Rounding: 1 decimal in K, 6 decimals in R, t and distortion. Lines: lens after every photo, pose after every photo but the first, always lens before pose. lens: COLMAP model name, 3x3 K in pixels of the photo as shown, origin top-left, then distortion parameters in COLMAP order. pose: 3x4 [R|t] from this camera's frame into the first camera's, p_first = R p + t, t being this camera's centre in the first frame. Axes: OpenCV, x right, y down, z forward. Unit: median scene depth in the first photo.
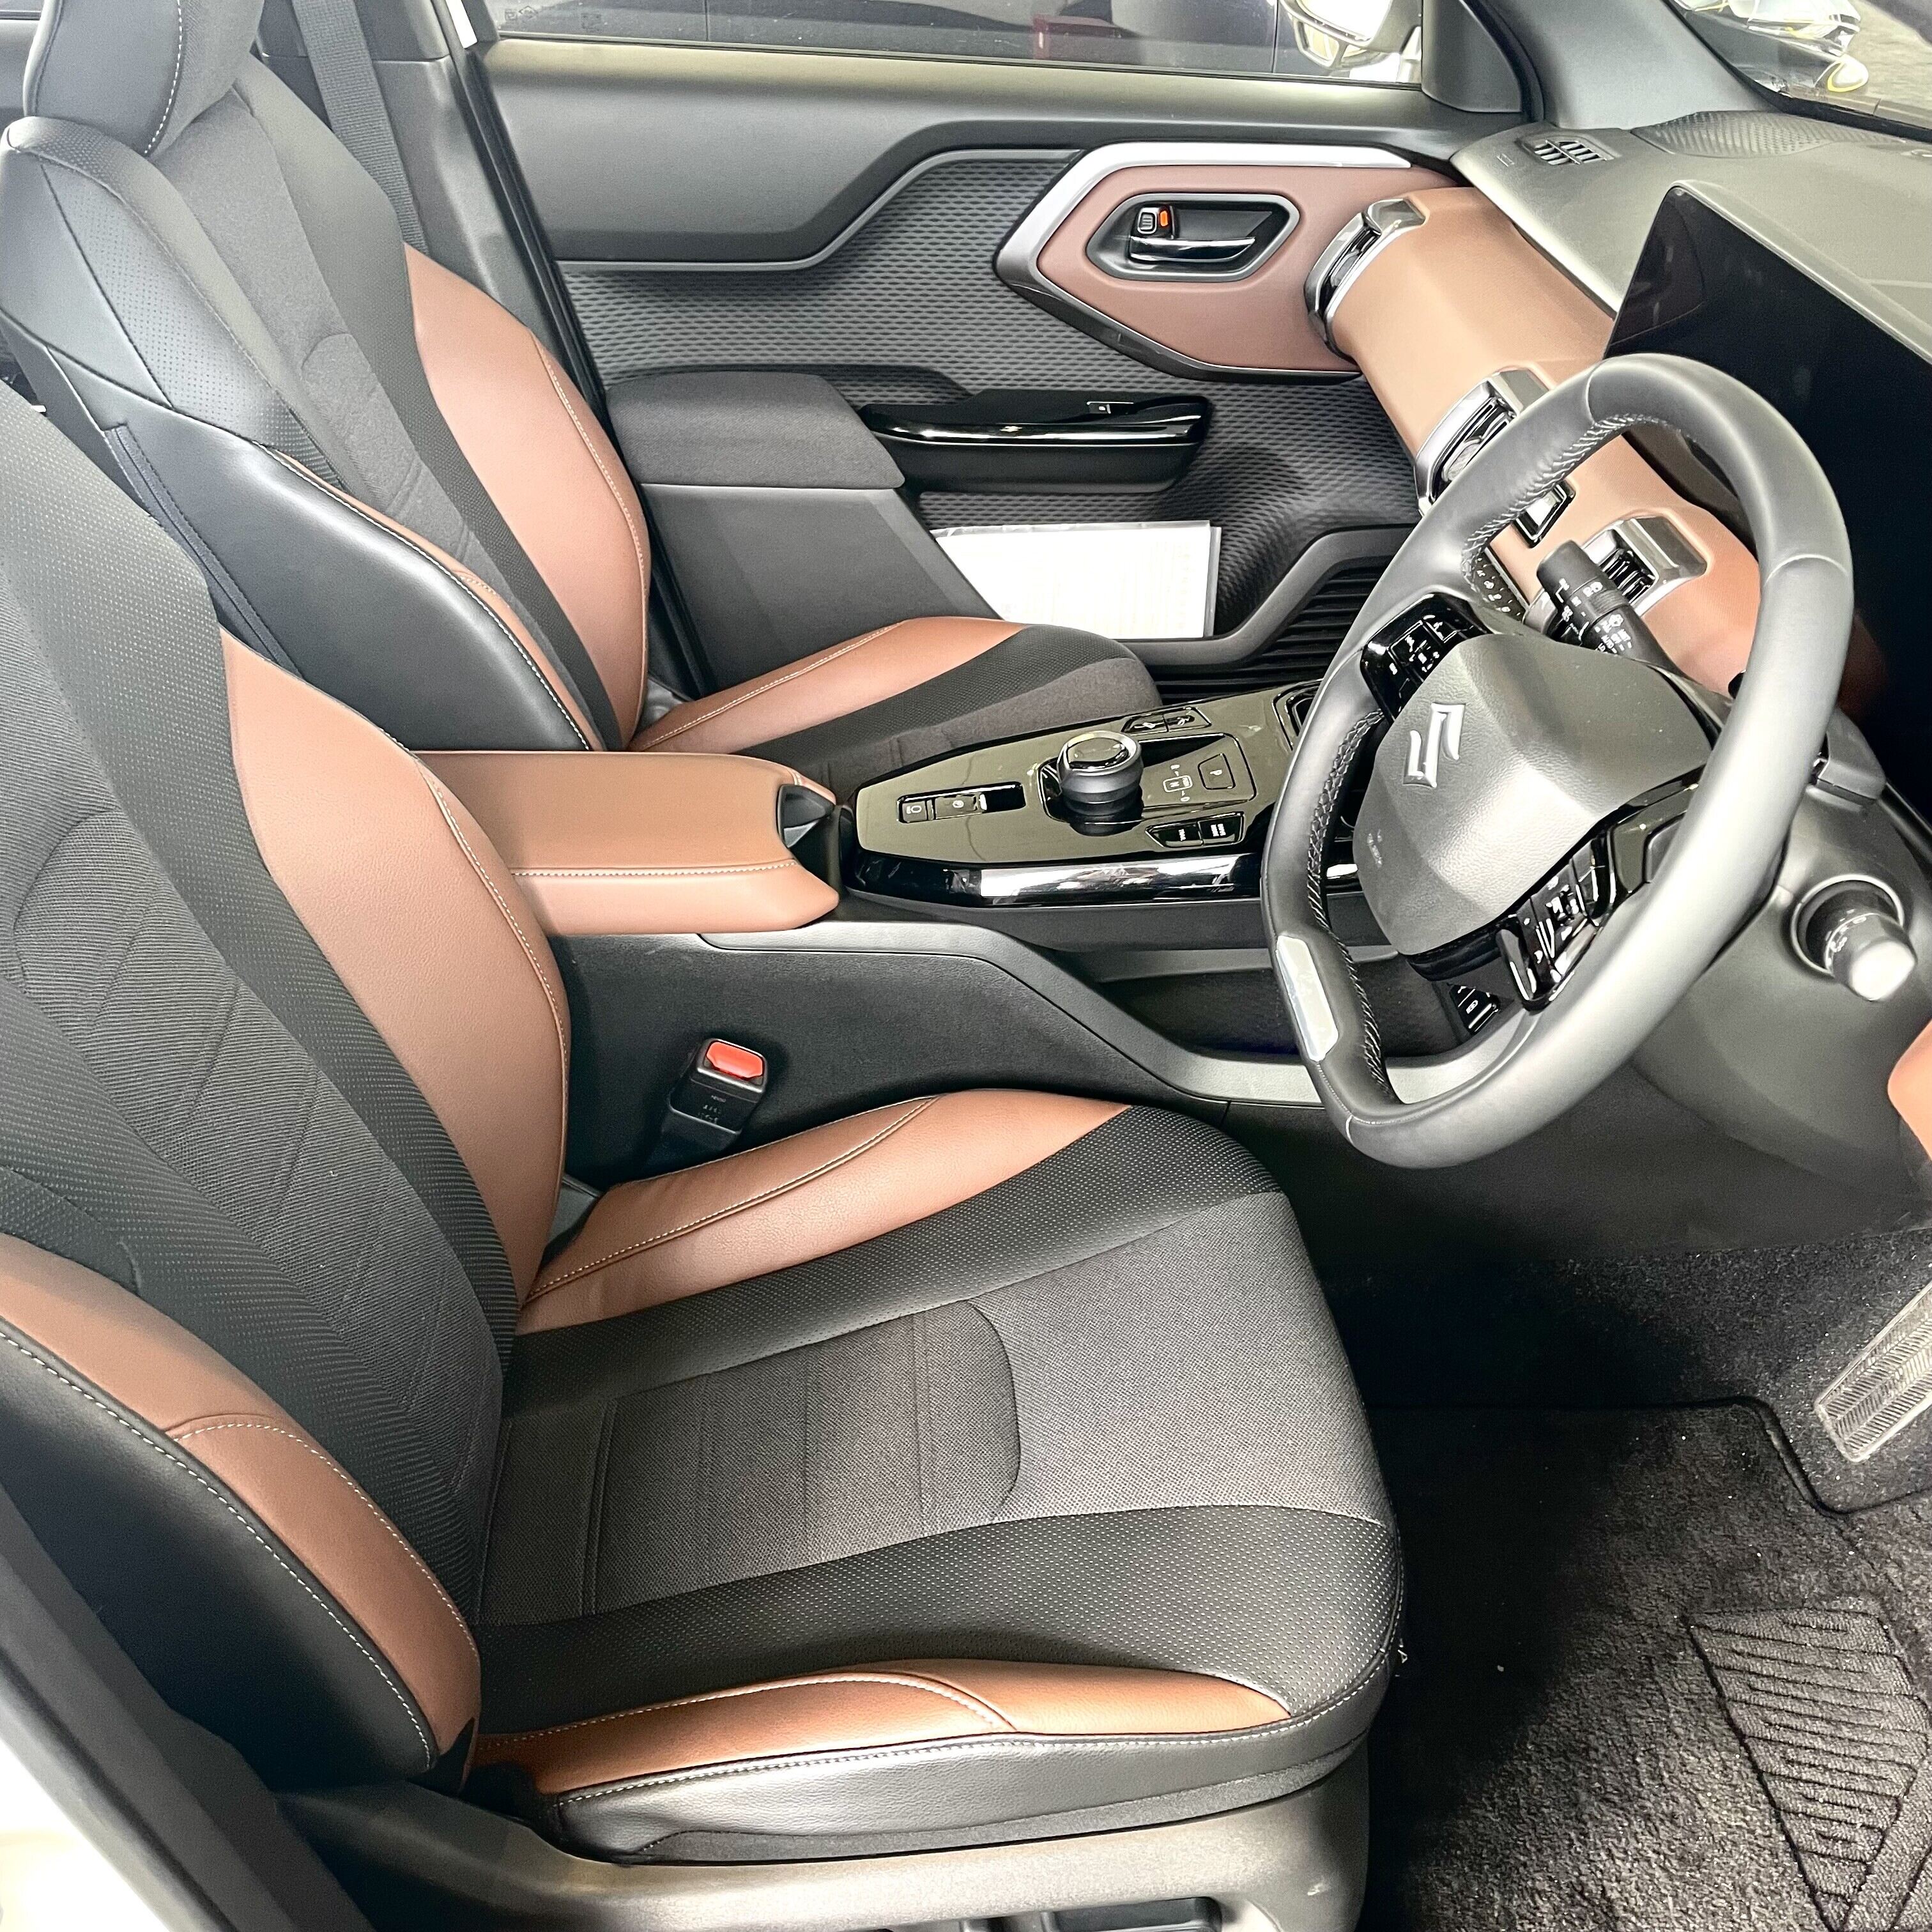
lens RADIAL K [[1964.5, 0, 943.3], [0, 1964.5, 961.3], [0, 0, 1]] dist [0.104302, -0.153893]
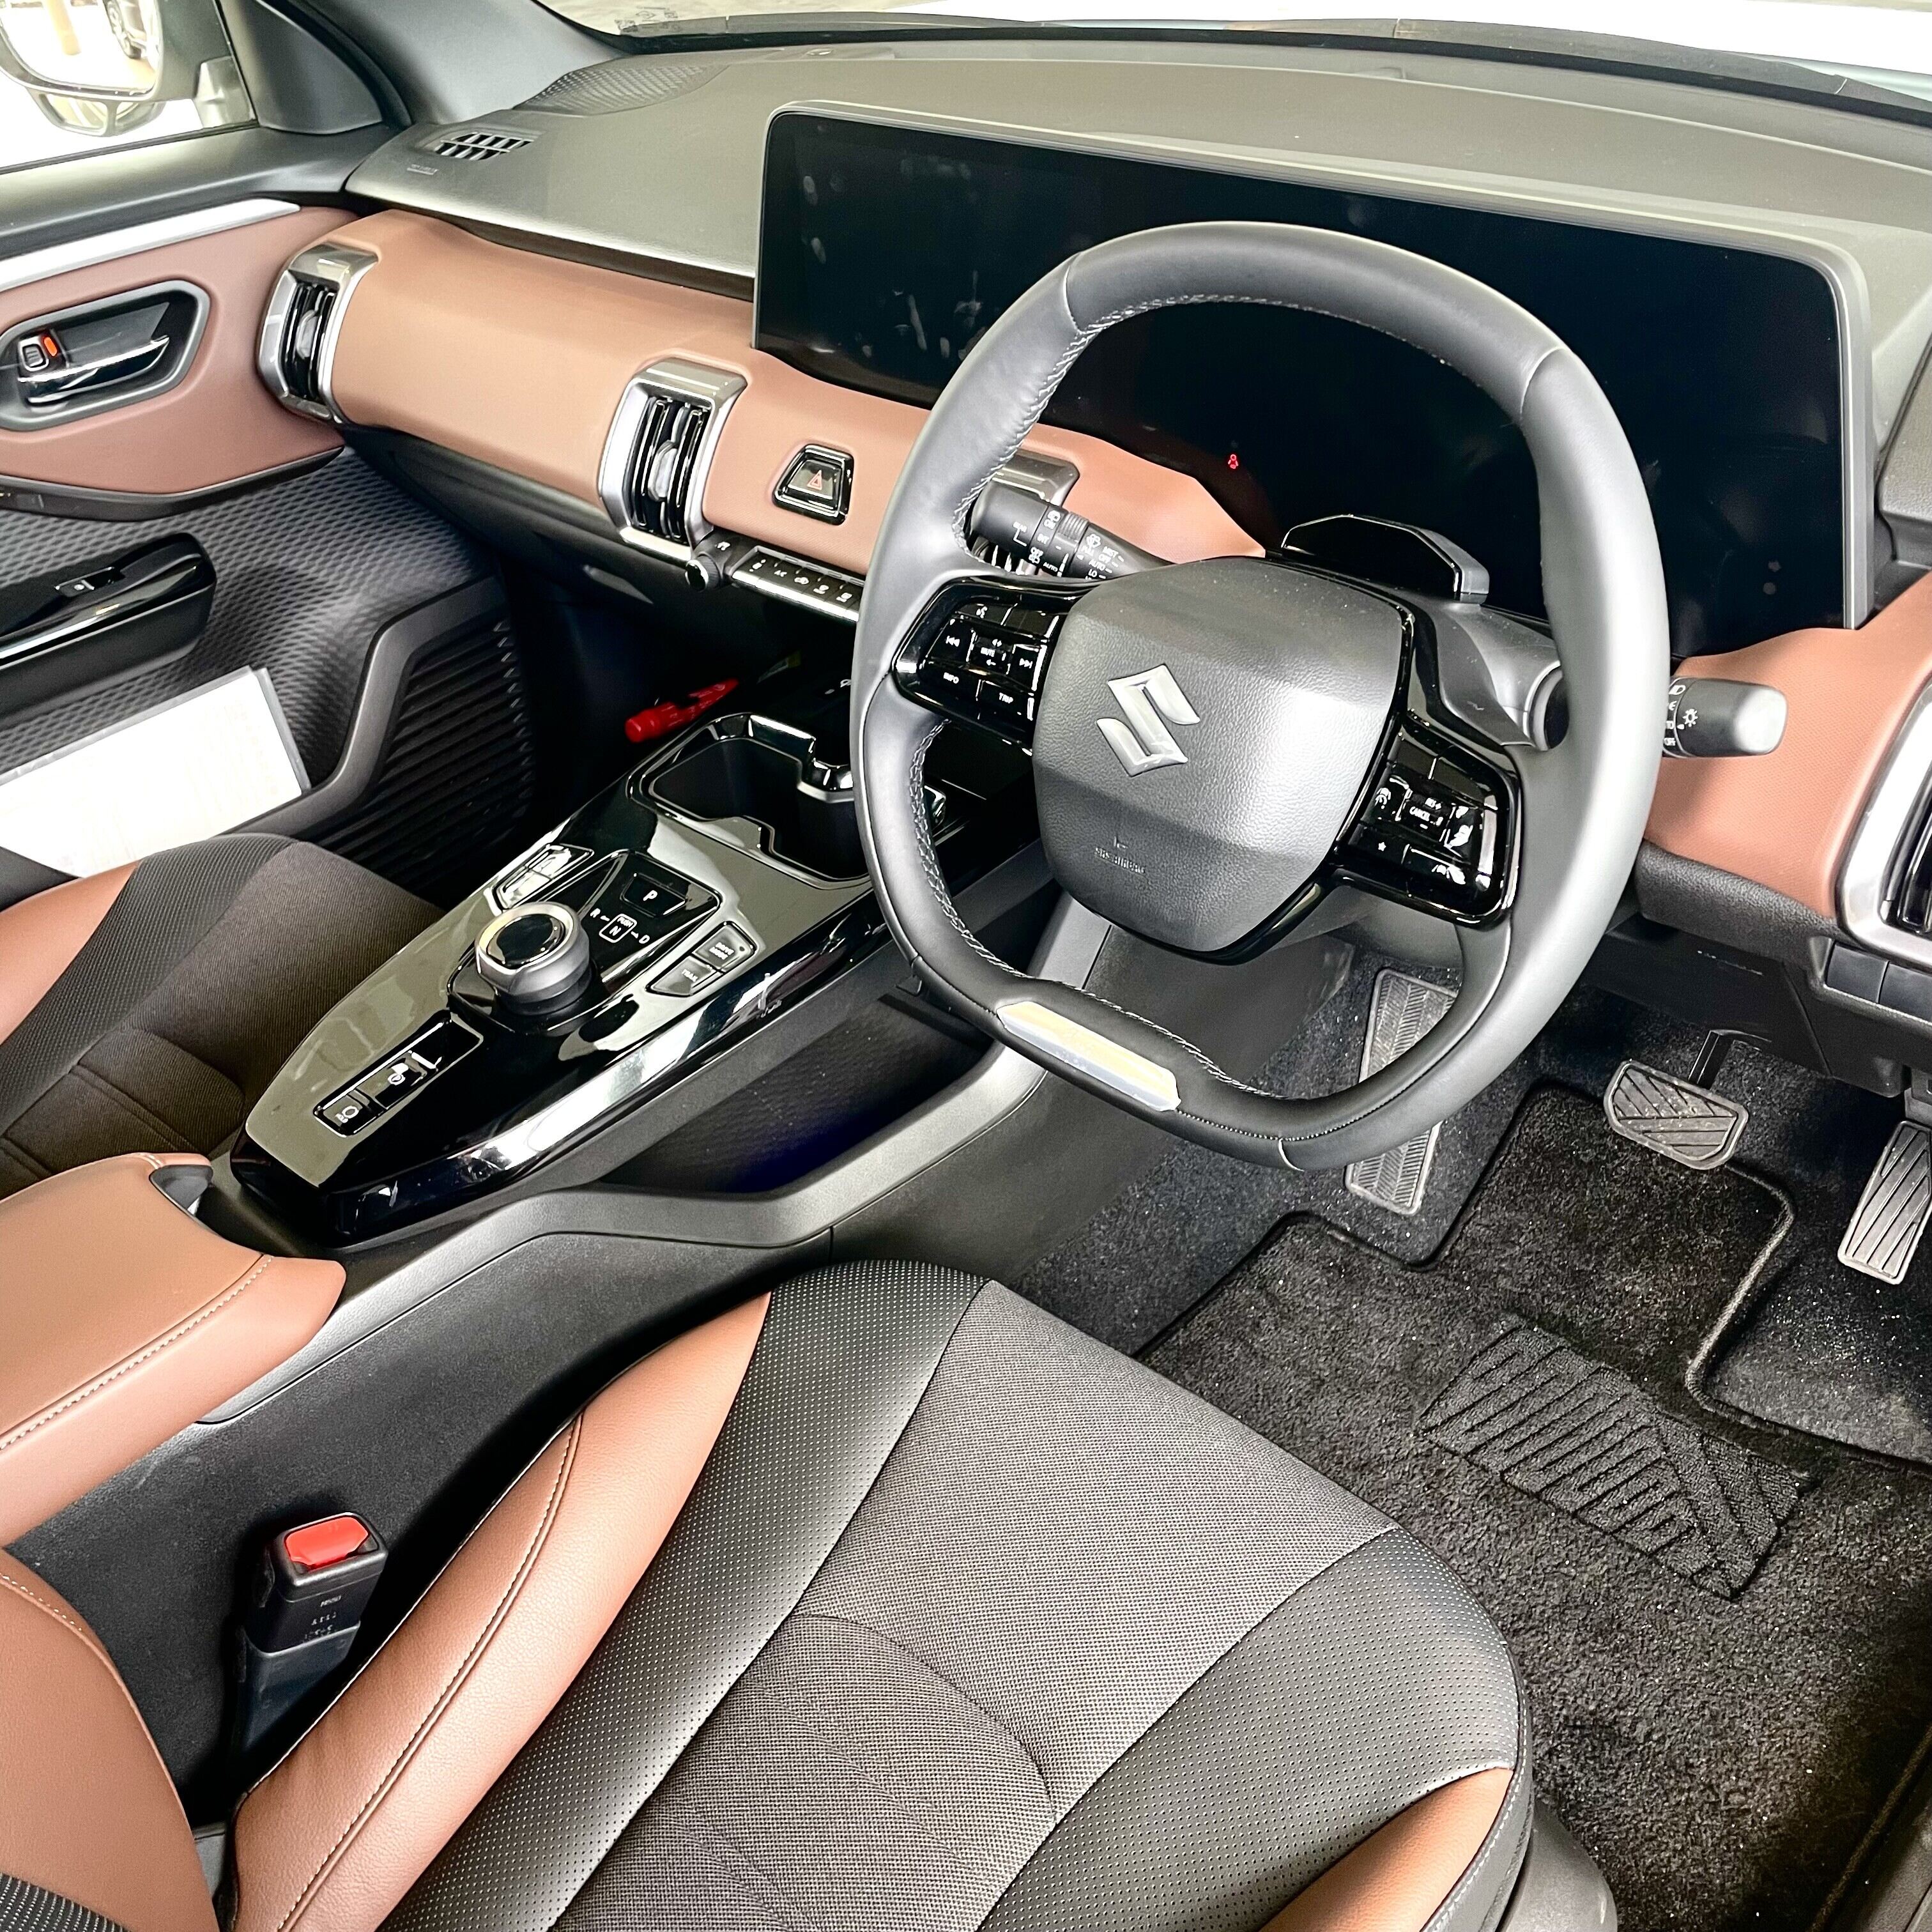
lens RADIAL K [[1964.5, 0, 943.3], [0, 1964.5, 961.3], [0, 0, 1]] dist [0.104302, -0.153893]
pose [[0.724135, -0.455712, 0.517644, -0.205467], [0.466742, 0.876402, 0.118620, -0.106763], [-0.507721, 0.155709, 0.847333, 0.220034]]
